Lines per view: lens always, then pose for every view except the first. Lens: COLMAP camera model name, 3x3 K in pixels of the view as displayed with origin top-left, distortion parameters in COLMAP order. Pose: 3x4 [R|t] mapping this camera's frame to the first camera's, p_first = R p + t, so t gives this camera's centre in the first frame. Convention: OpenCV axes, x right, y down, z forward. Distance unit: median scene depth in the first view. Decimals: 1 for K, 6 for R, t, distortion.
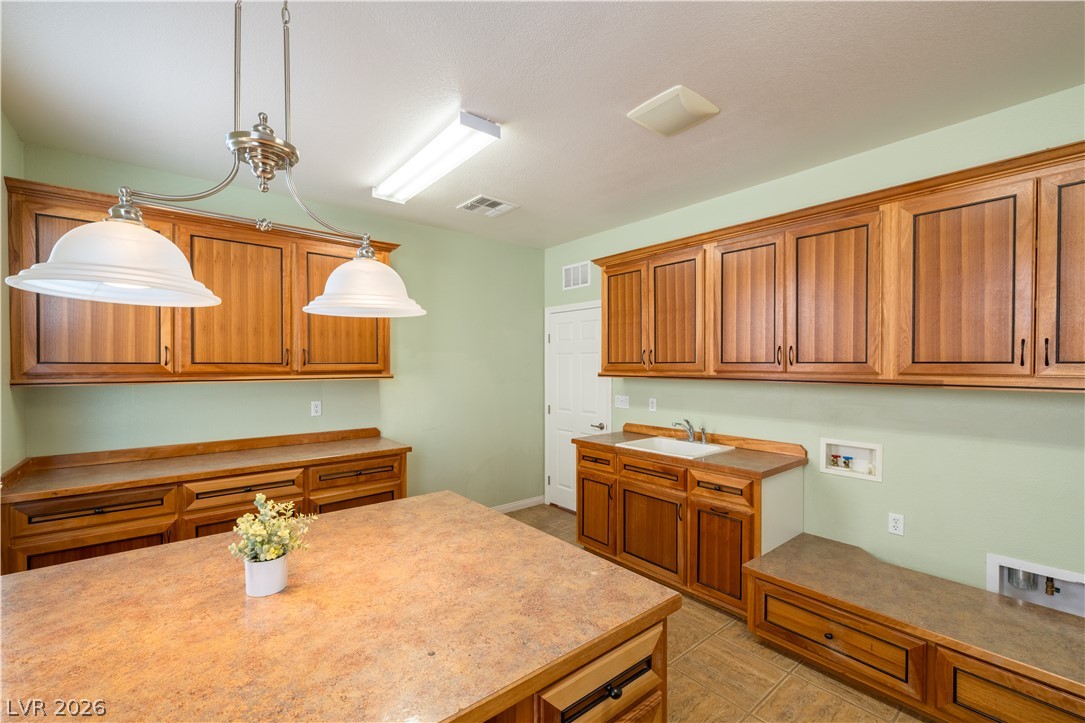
lens RADIAL K [[462.6, 0, 538.3], [0, 462.6, 365.2], [0, 0, 1]] dist [0.003045, 0.000285]
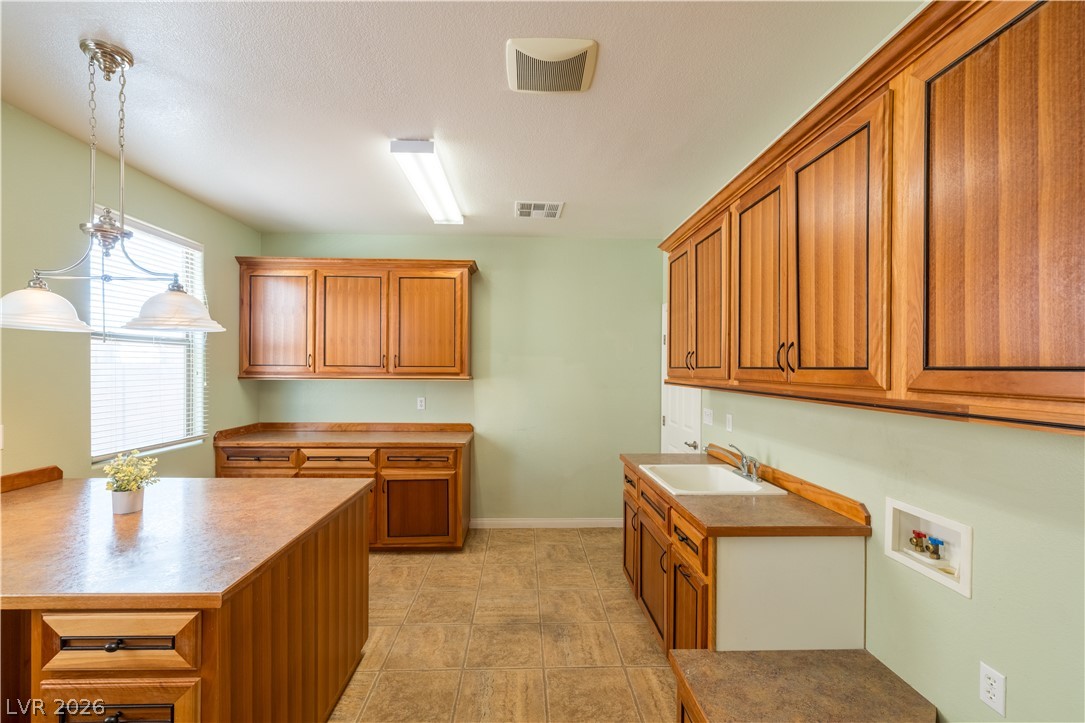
lens RADIAL K [[462.6, 0, 522.6], [0, 462.6, 364.2], [0, 0, 1]] dist [0.003045, 0.000285]
pose [[0.788094, 0.000954, -0.615554, 0.646672], [-0.007907, 0.999932, -0.008574, -0.002241], [0.615504, 0.011624, 0.788048, 0.267566]]
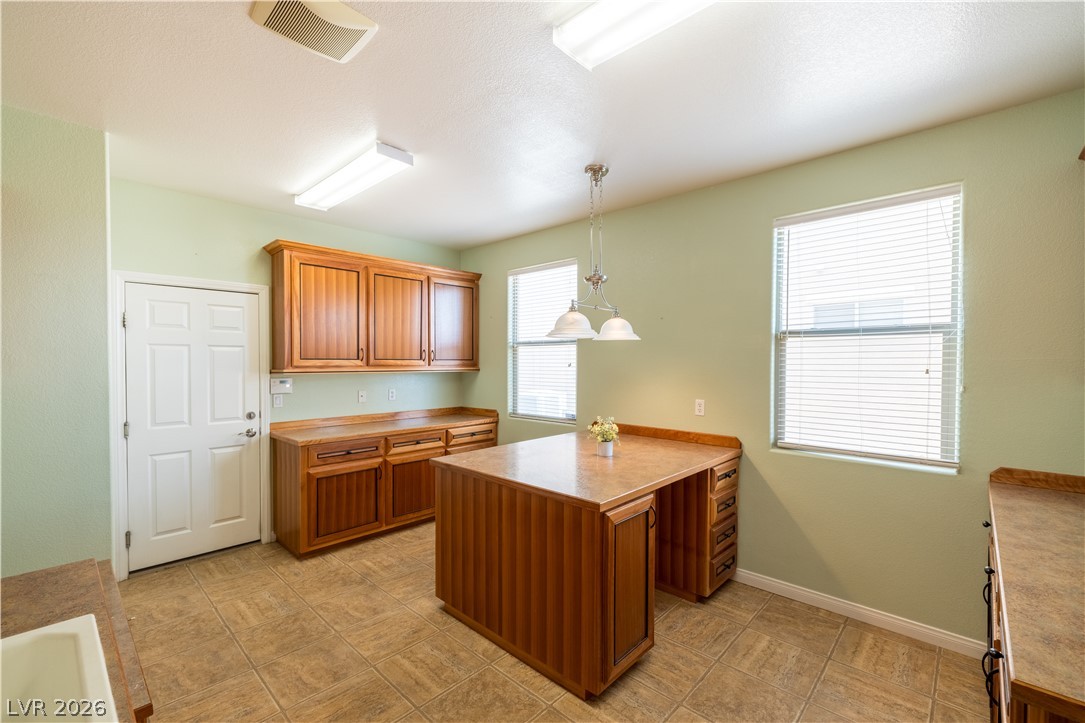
lens RADIAL K [[462.6, 0, 552.4], [0, 462.6, 369.8], [0, 0, 1]] dist [0.003045, 0.000285]
pose [[-0.986932, 0.002393, -0.161117, 0.196099], [-0.000993, 0.999780, 0.020928, -0.002641], [0.161132, 0.020814, -0.986713, 1.179822]]
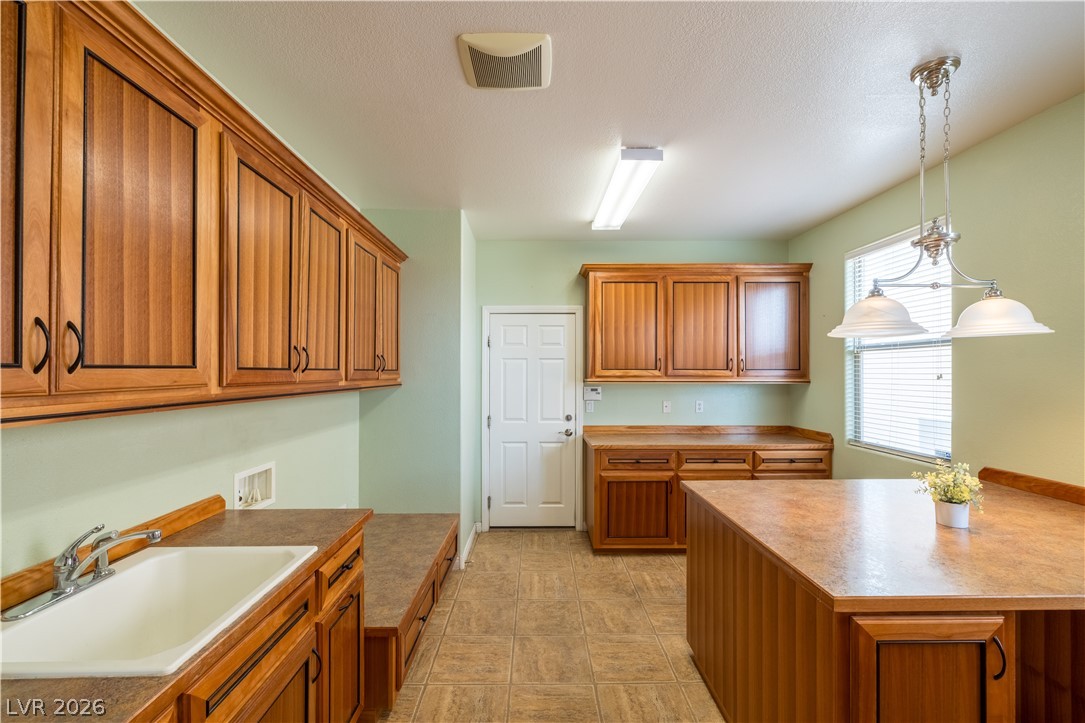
lens RADIAL K [[462.6, 0, 541.3], [0, 462.6, 369.6], [0, 0, 1]] dist [0.003045, 0.000285]
pose [[-0.793248, 0.002901, 0.608892, 0.021942], [0.001849, 0.999996, -0.002355, -0.001717], [-0.608896, -0.000742, -0.793250, 1.060691]]
